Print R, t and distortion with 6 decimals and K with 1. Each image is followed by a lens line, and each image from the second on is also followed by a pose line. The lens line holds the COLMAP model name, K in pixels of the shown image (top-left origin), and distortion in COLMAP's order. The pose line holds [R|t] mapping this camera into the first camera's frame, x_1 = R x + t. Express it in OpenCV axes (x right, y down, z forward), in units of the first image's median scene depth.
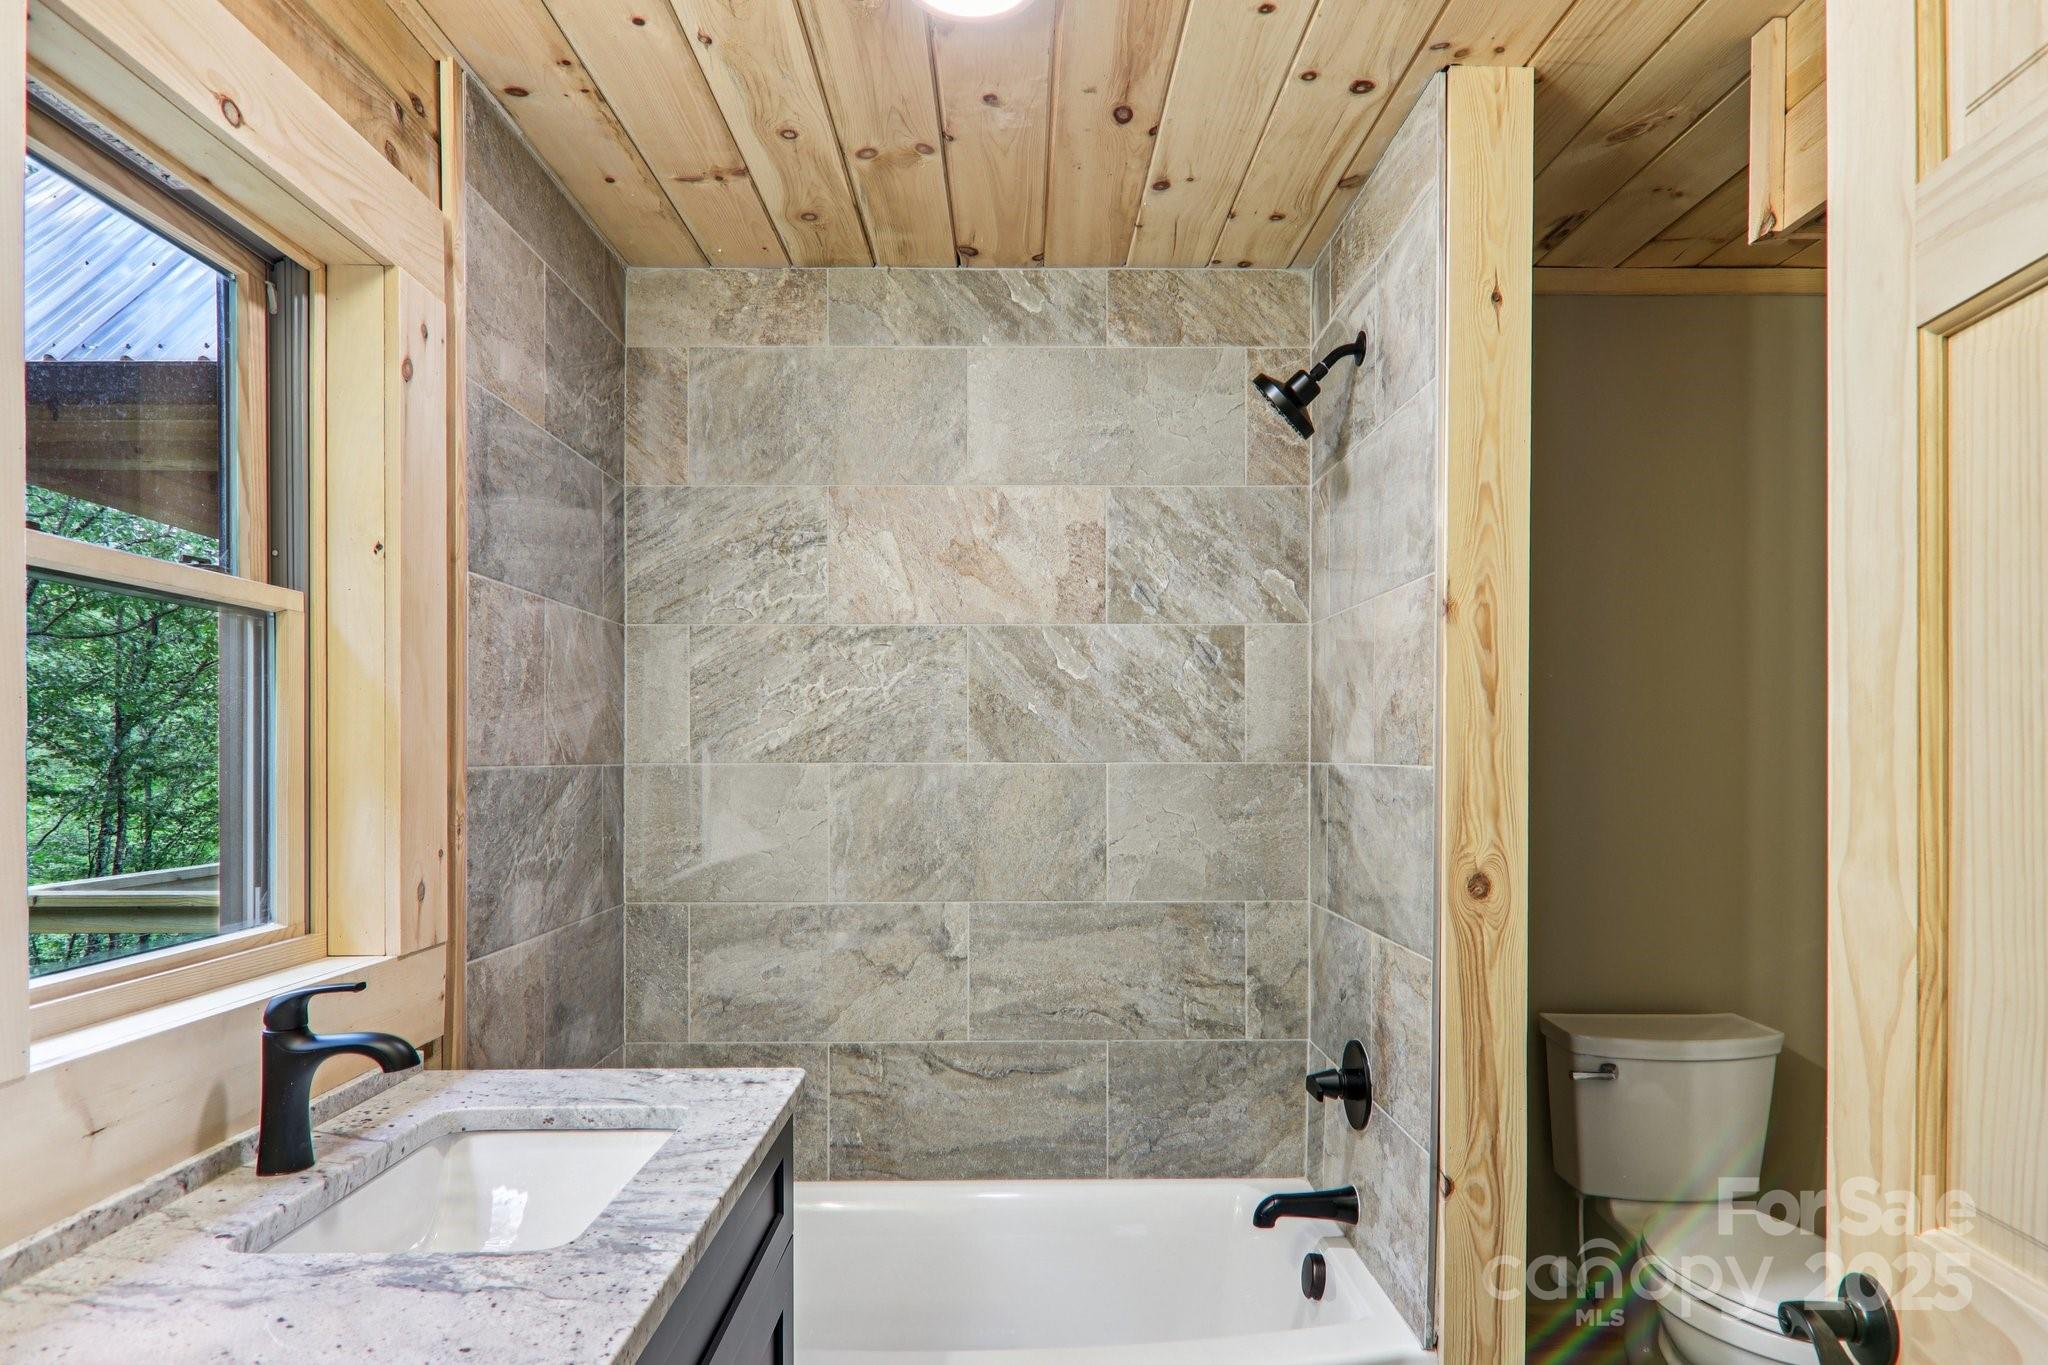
lens RADIAL K [[1166.4, 0, 944.2], [0, 1166.4, 722.3], [0, 0, 1]] dist [0.001810, -0.018502]
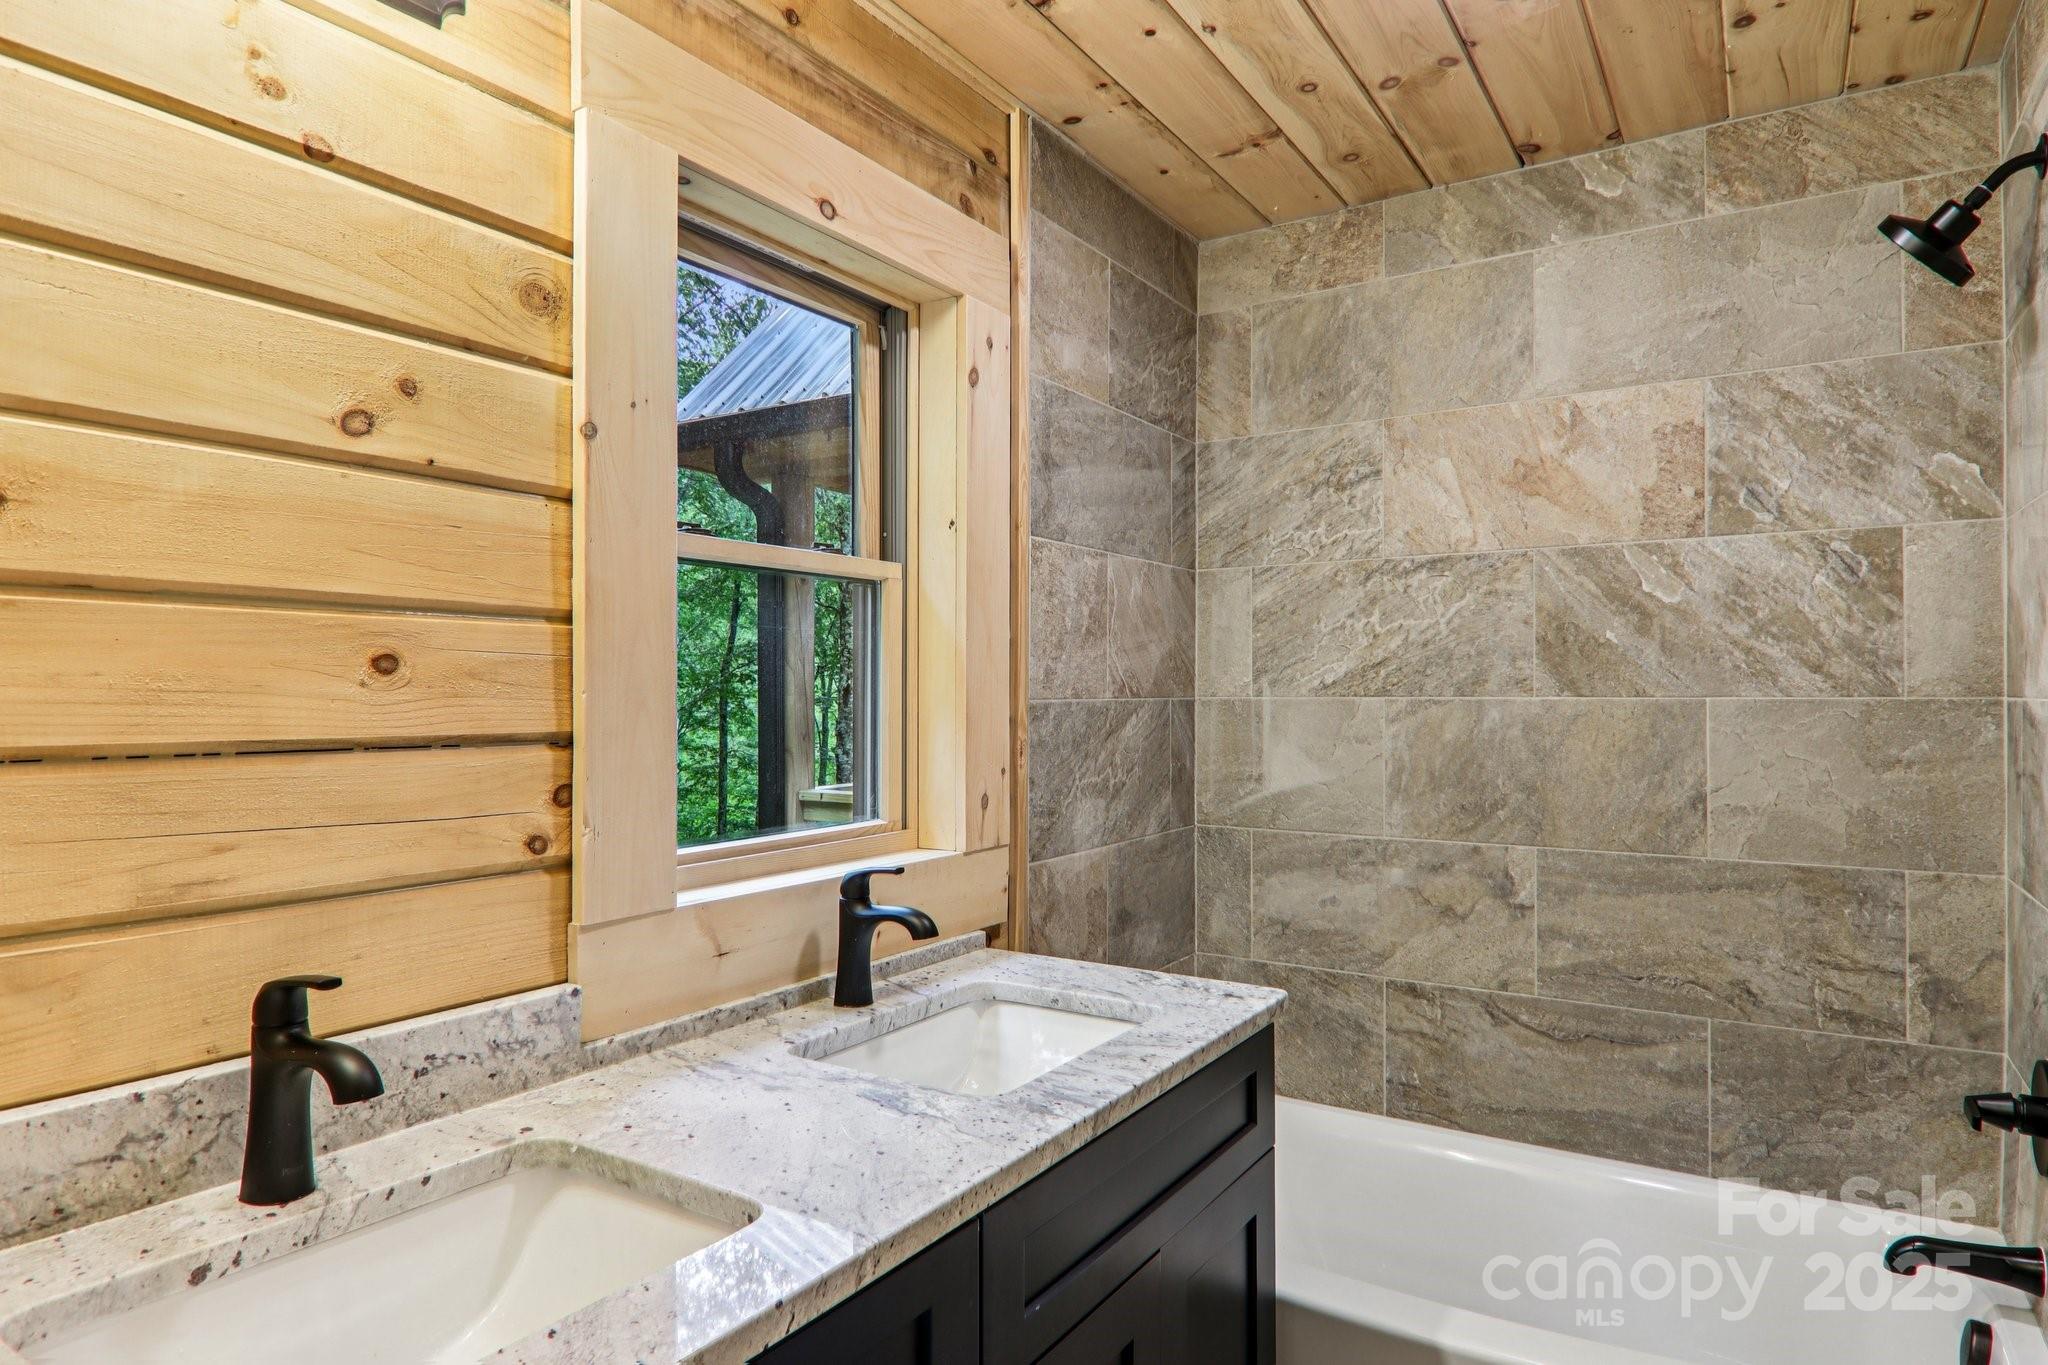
lens RADIAL K [[1166.4, 0, 1050.8], [0, 1166.4, 650.8], [0, 0, 1]] dist [0.001810, -0.018502]
pose [[0.835166, -0.019412, -0.549655, 0.211718], [0.017654, 0.999808, -0.008485, -0.001303], [0.549714, -0.002617, 0.835349, 0.010600]]
